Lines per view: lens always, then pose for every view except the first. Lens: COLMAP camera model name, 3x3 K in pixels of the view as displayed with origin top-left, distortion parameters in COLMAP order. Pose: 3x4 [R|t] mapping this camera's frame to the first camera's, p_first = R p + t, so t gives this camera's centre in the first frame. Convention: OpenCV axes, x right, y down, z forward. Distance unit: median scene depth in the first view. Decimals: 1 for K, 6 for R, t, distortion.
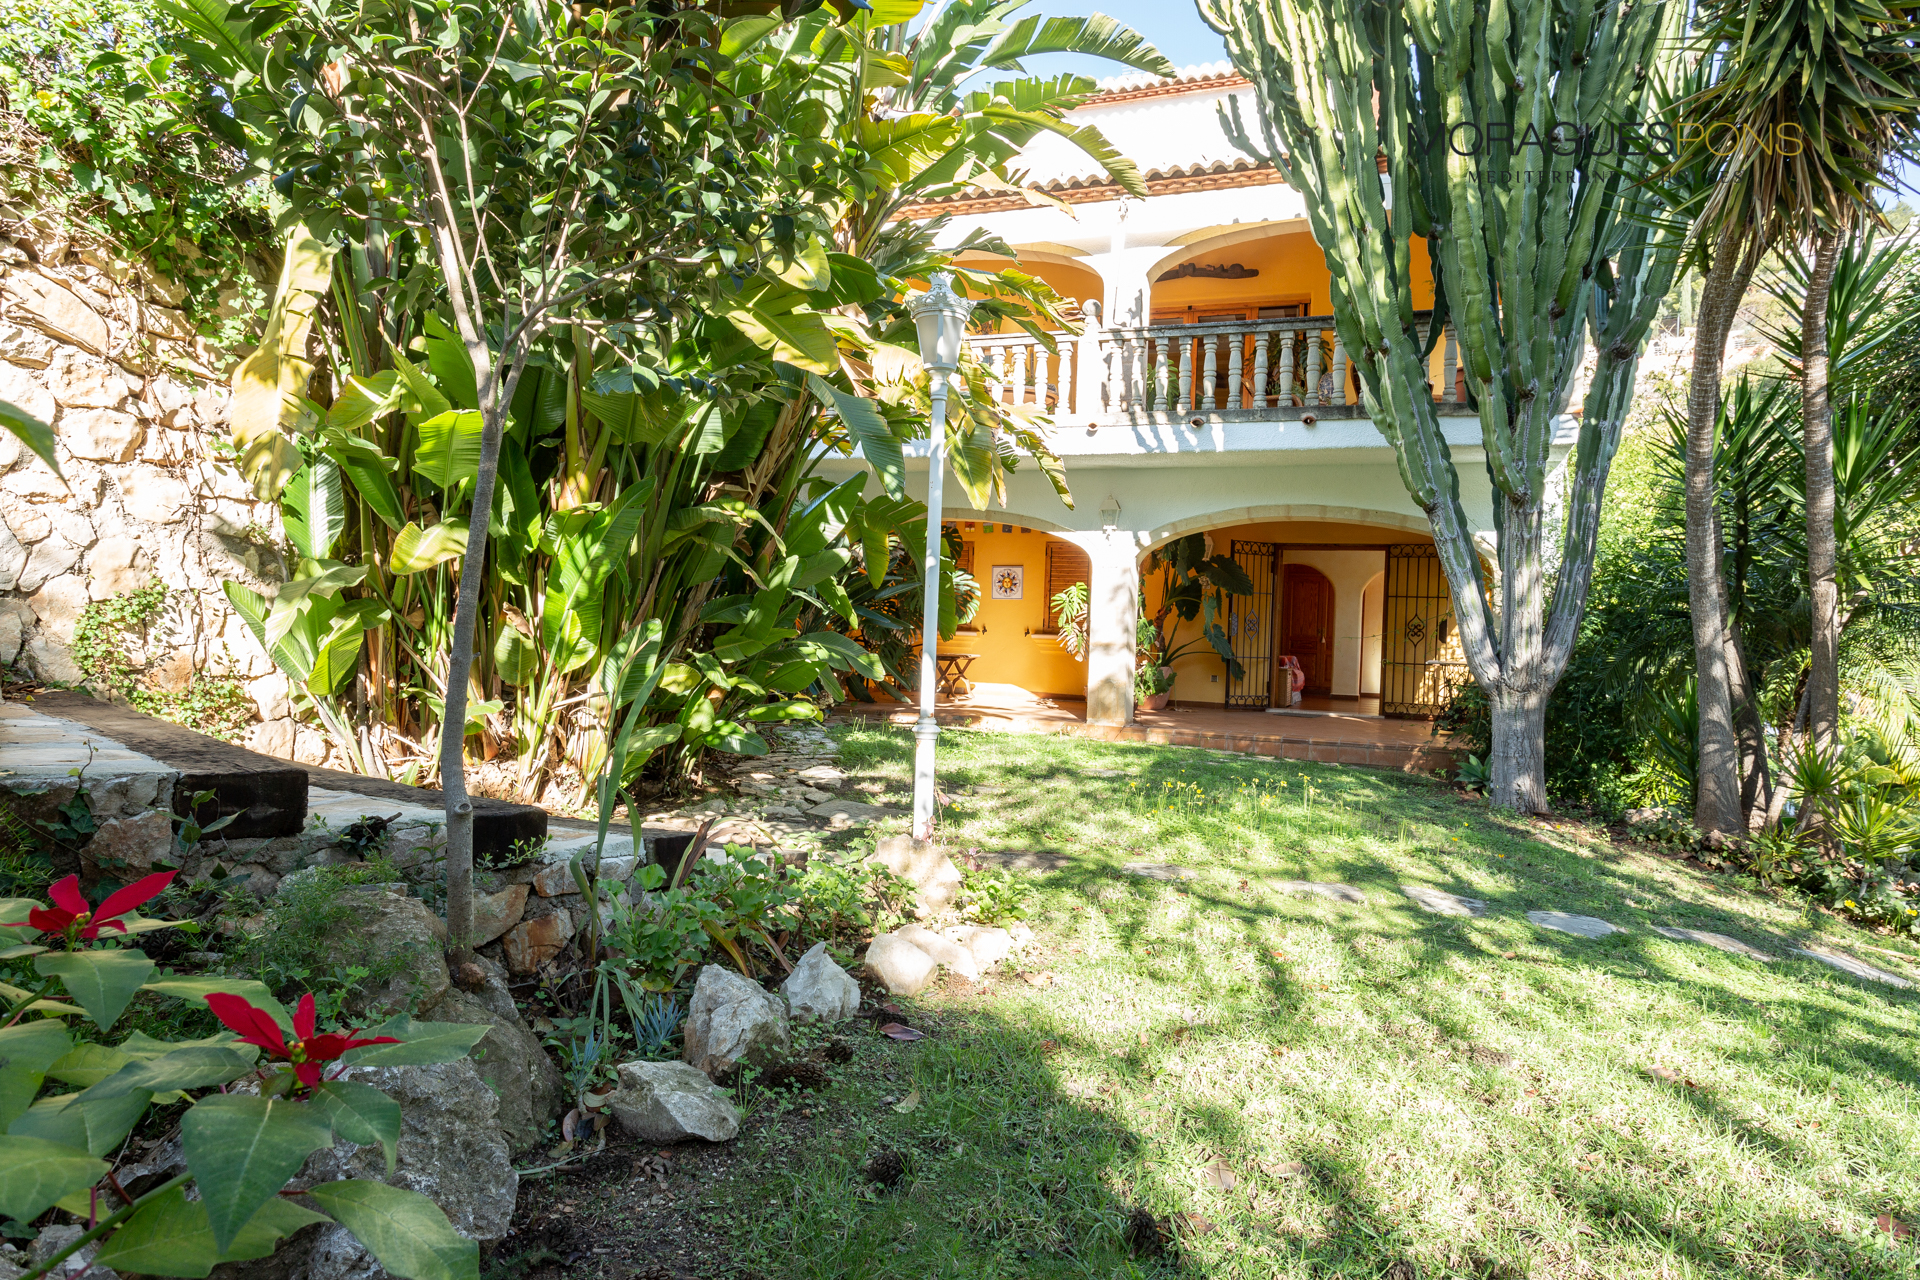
lens RADIAL K [[1225.2, 0, 964.3], [0, 1225.2, 641.1], [0, 0, 1]] dist [-0.010113, 0.003825]
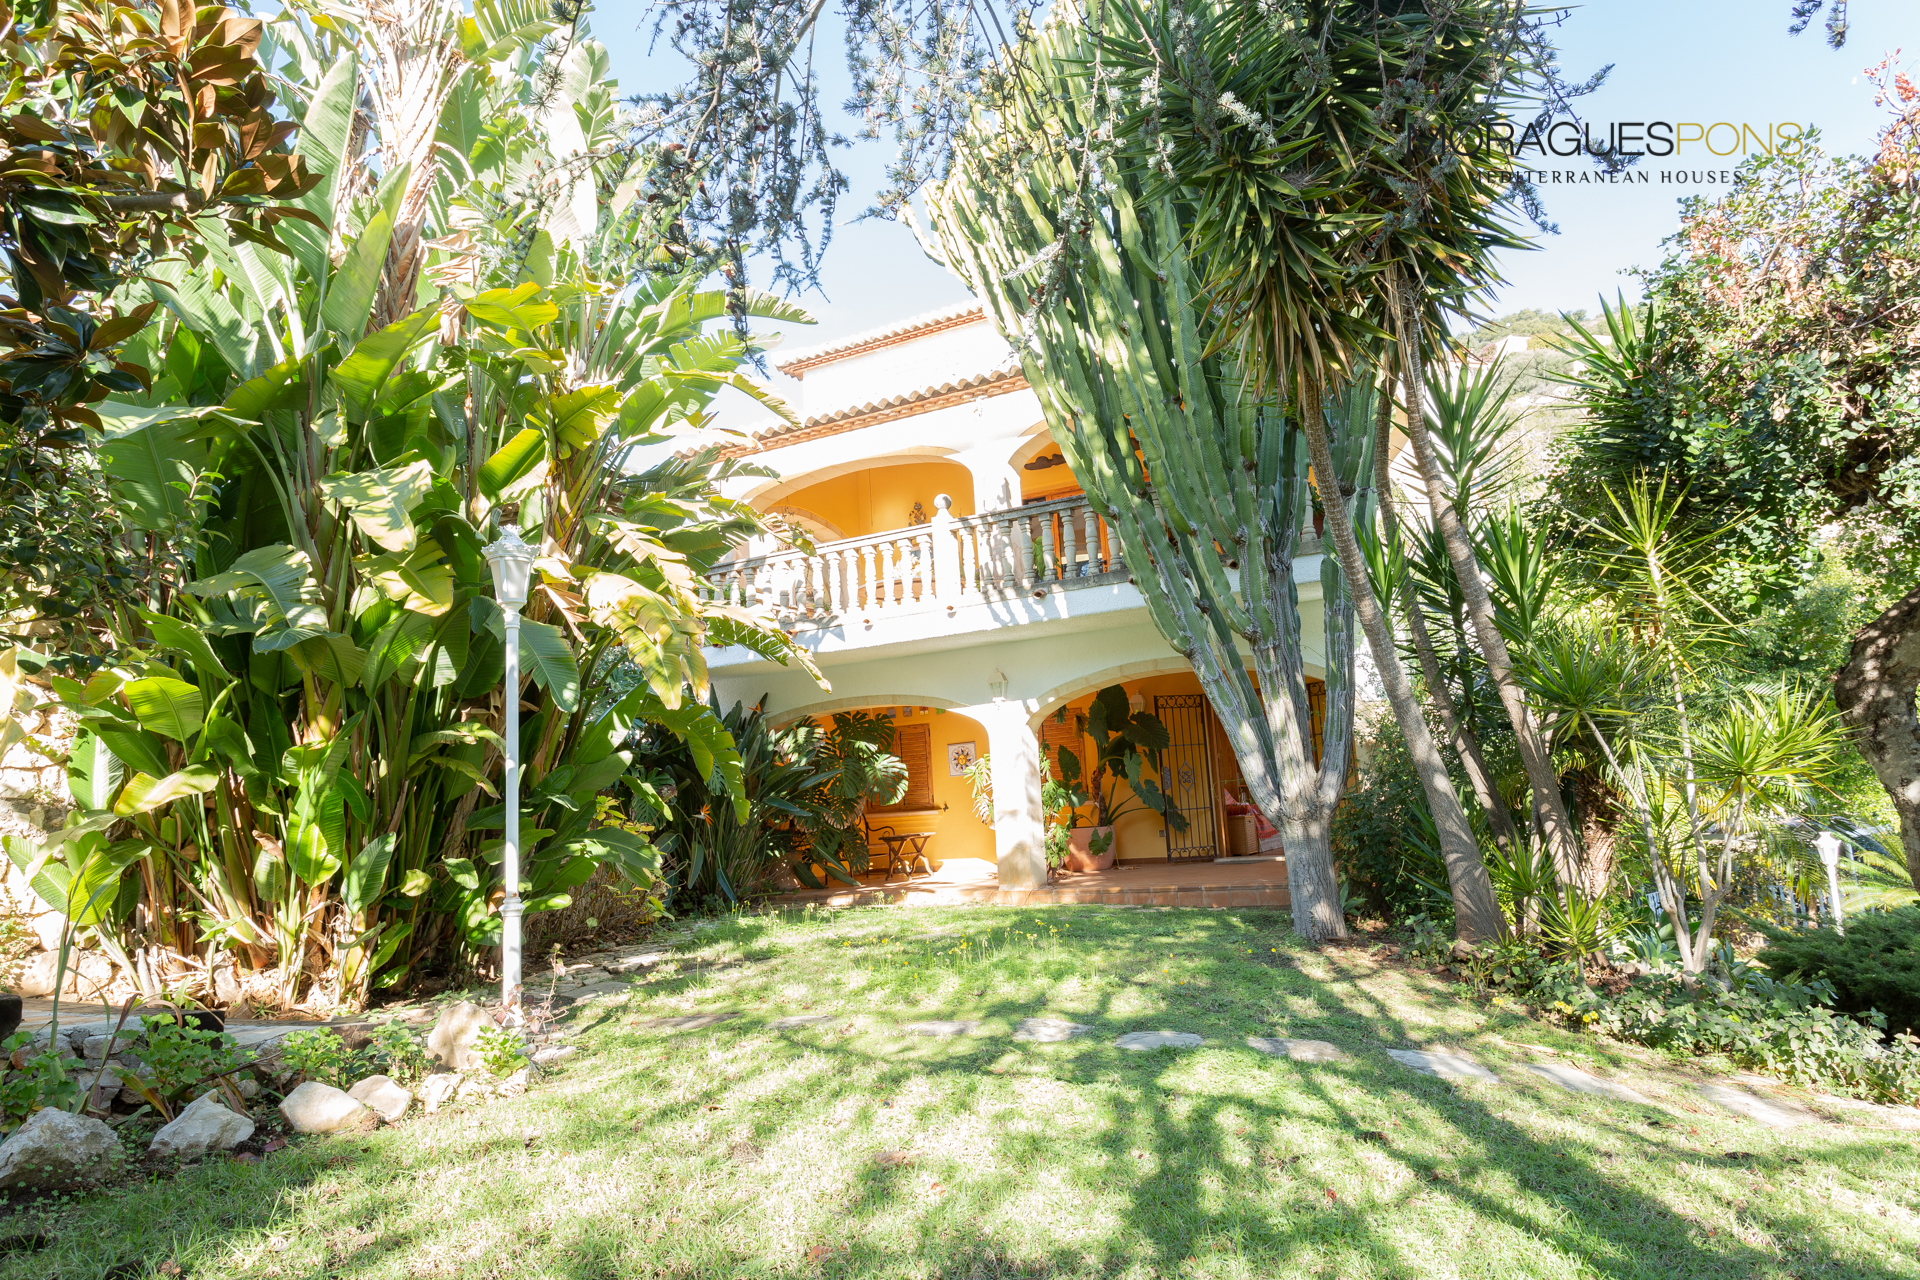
lens RADIAL K [[1225.2, 0, 954.2], [0, 1225.2, 633.6], [0, 0, 1]] dist [-0.010113, 0.003825]
pose [[0.987449, -0.115067, -0.108188, 0.411227], [0.097111, 0.982544, -0.158673, 0.031235], [0.124558, 0.146175, 0.981386, -0.093244]]
